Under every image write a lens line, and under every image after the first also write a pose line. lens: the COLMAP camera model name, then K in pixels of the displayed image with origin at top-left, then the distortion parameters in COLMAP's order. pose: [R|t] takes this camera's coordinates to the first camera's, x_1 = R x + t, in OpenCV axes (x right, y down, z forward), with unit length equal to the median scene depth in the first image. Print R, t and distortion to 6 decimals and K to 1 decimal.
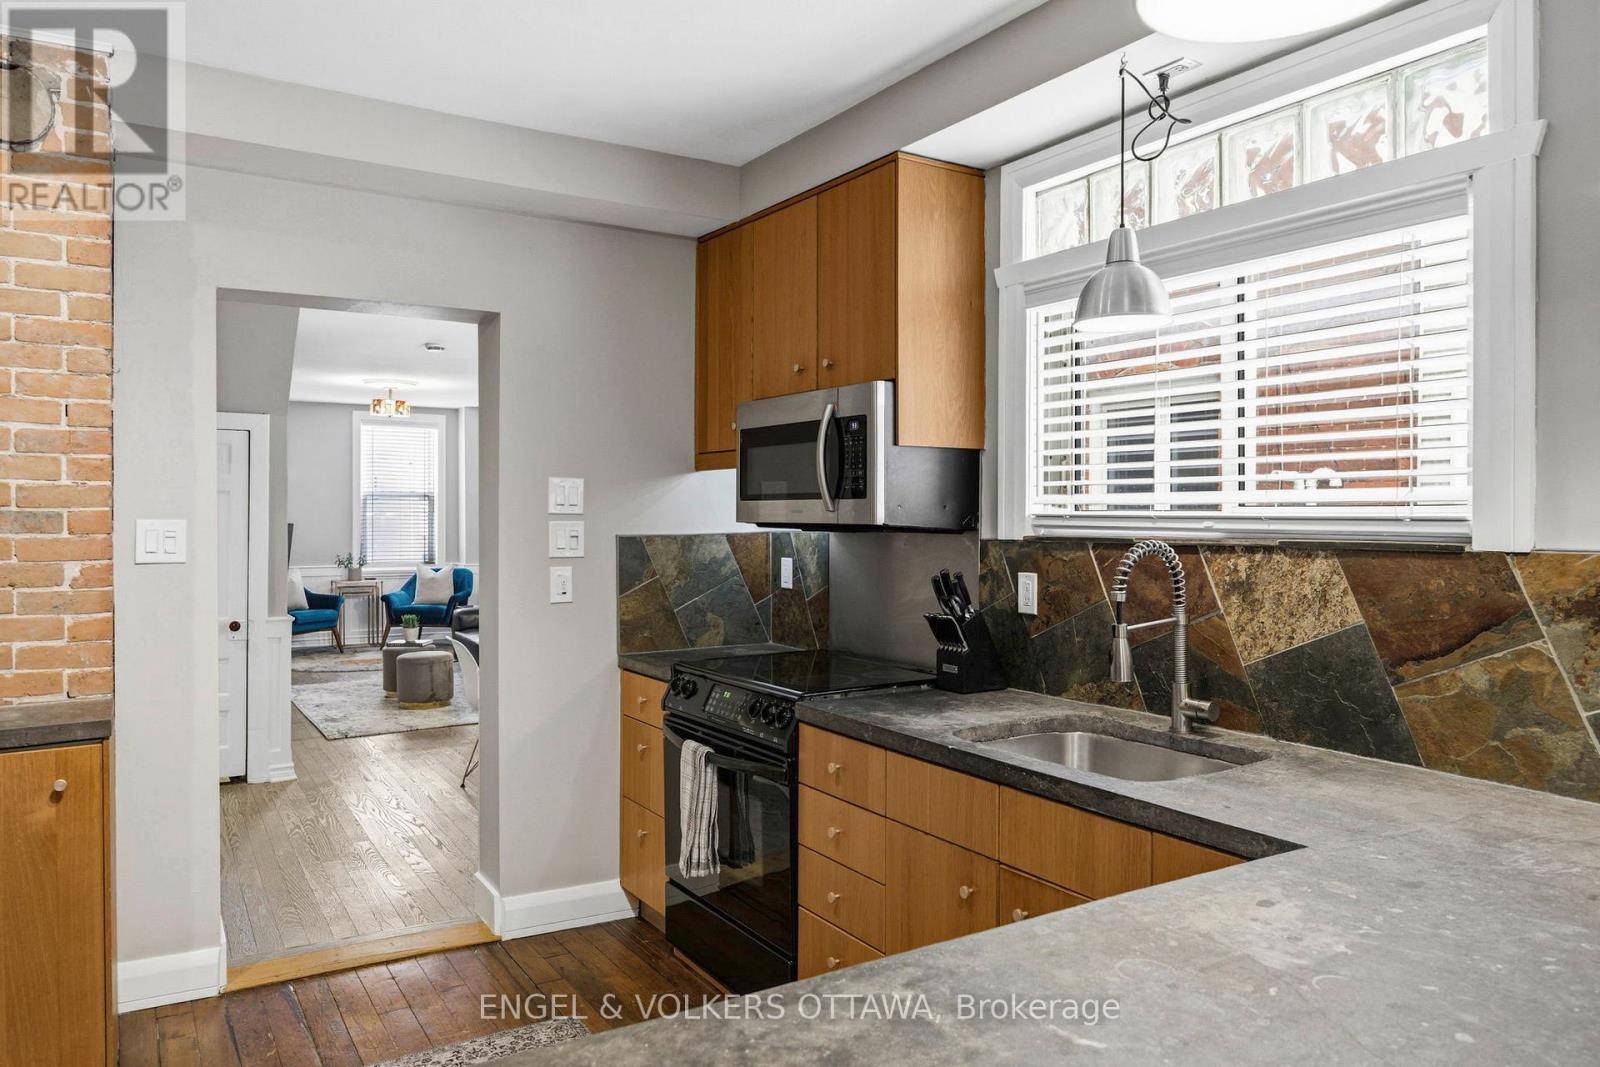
lens RADIAL K [[1093.6, 0, 802.1], [0, 1093.6, 520.4], [0, 0, 1]] dist [0.003346, 0.000726]
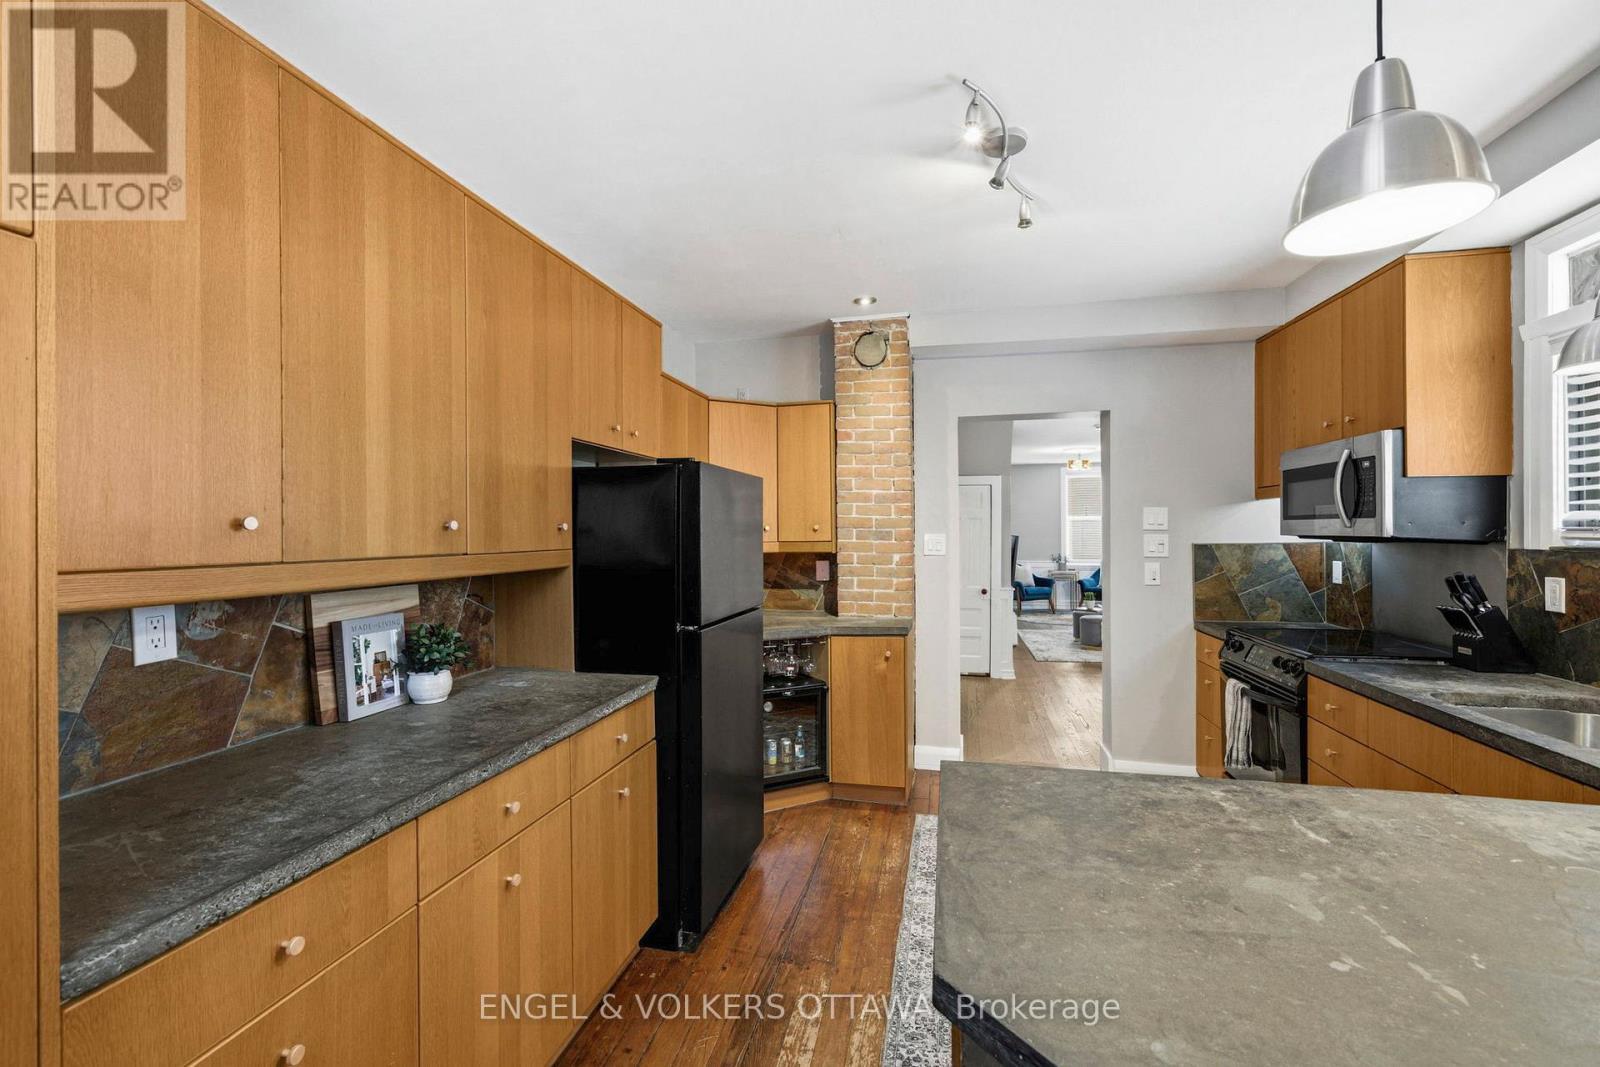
lens RADIAL K [[692.2, 0, 790.3], [0, 692.2, 534.6], [0, 0, 1]] dist [-0.001615, -0.000027]
pose [[0.707796, 0.000294, -0.706417, 0.142996], [-0.000057, 1.000000, 0.000359, 0.001070], [0.706417, -0.000214, 0.707796, -0.111982]]
